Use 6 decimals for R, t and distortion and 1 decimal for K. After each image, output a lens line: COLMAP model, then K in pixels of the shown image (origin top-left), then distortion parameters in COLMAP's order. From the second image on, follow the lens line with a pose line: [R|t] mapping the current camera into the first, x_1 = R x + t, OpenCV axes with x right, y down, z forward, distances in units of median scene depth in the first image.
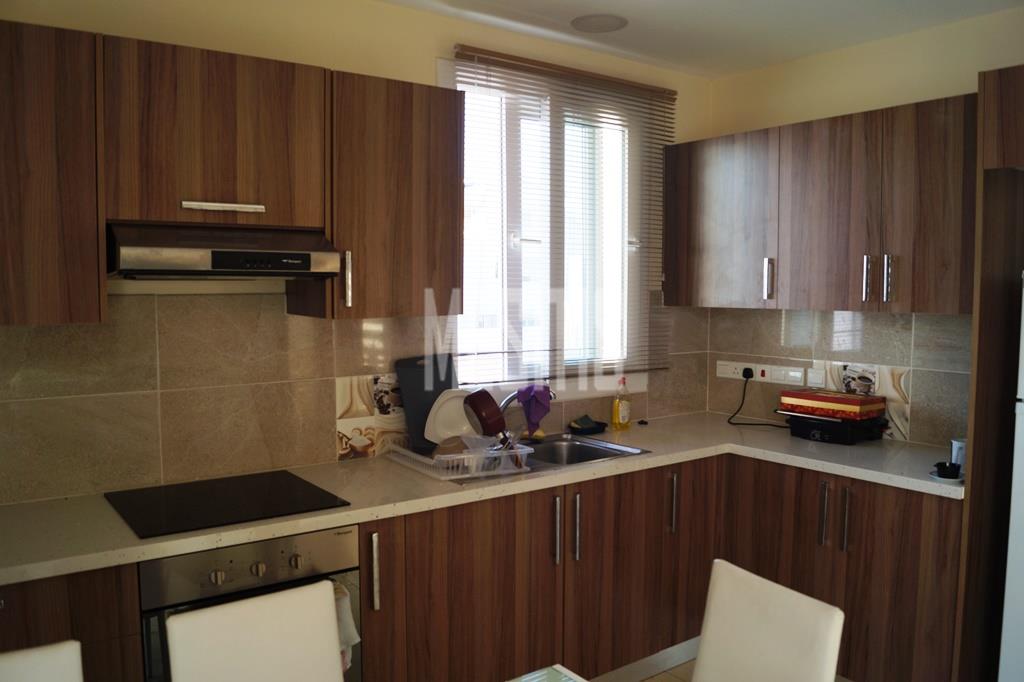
lens RADIAL K [[811.2, 0, 512.0], [0, 811.2, 341.0], [0, 0, 1]] dist [-0.080831, 0.009719]
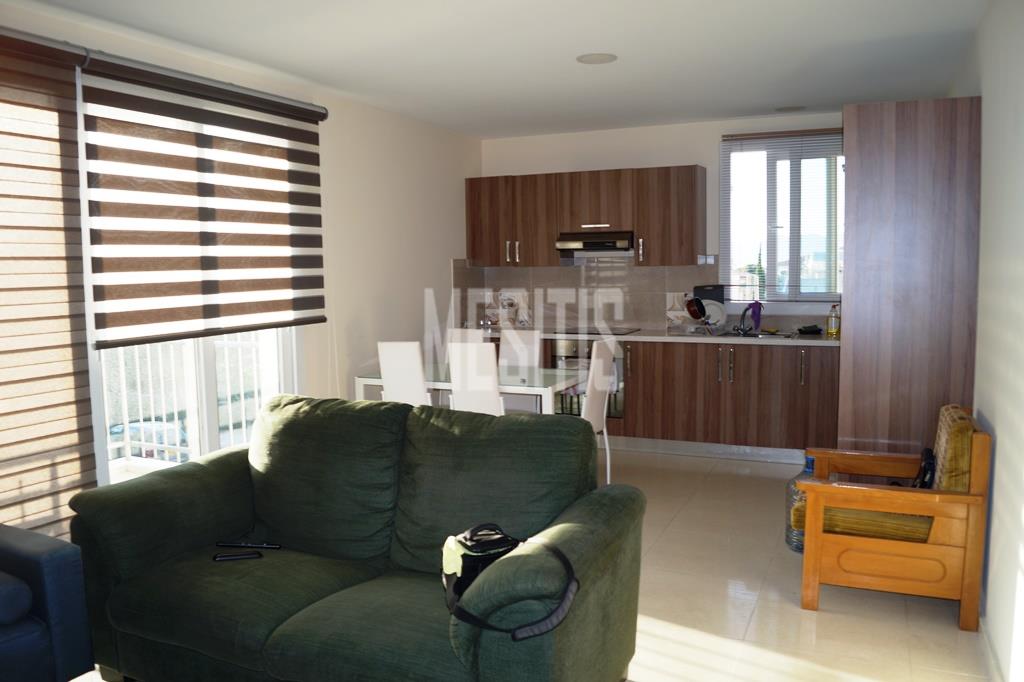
lens RADIAL K [[811.2, 0, 512.0], [0, 811.2, 341.0], [0, 0, 1]] dist [-0.080831, 0.009719]
pose [[0.492518, 0.073056, -0.867231, 1.789621], [-0.039733, 0.997319, 0.061449, 0.066160], [0.869395, 0.004193, 0.494100, -0.593692]]
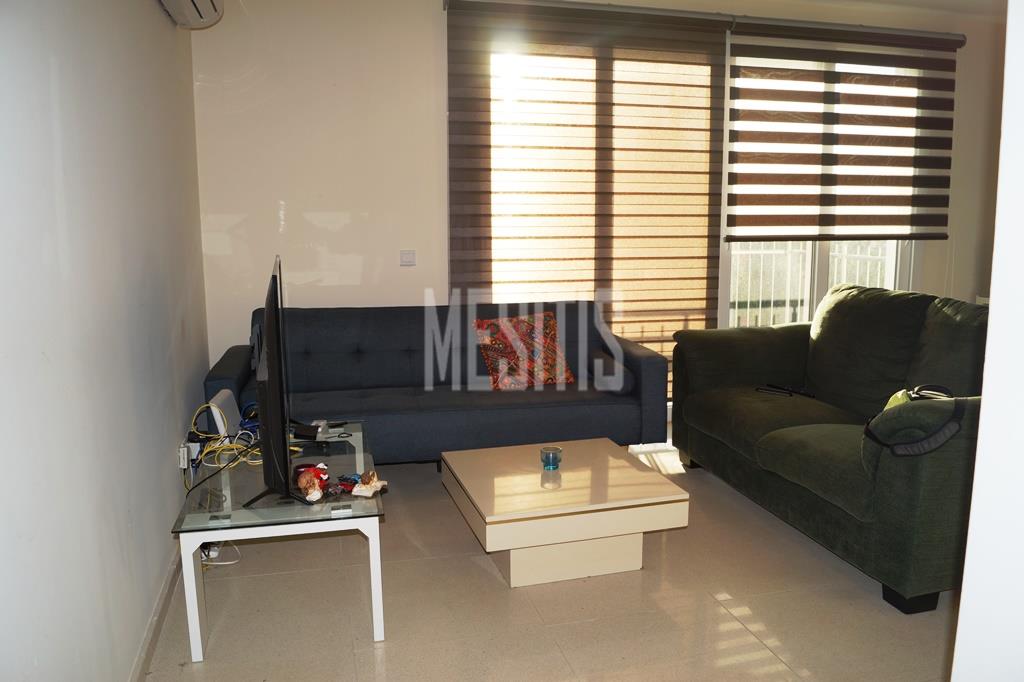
lens RADIAL K [[811.2, 0, 512.0], [0, 811.2, 341.0], [0, 0, 1]] dist [-0.080831, 0.009719]
pose [[-0.365140, 0.145702, -0.919480, 2.913591], [-0.054996, 0.982576, 0.177540, 0.202173], [0.929327, 0.115394, -0.350764, 0.170002]]
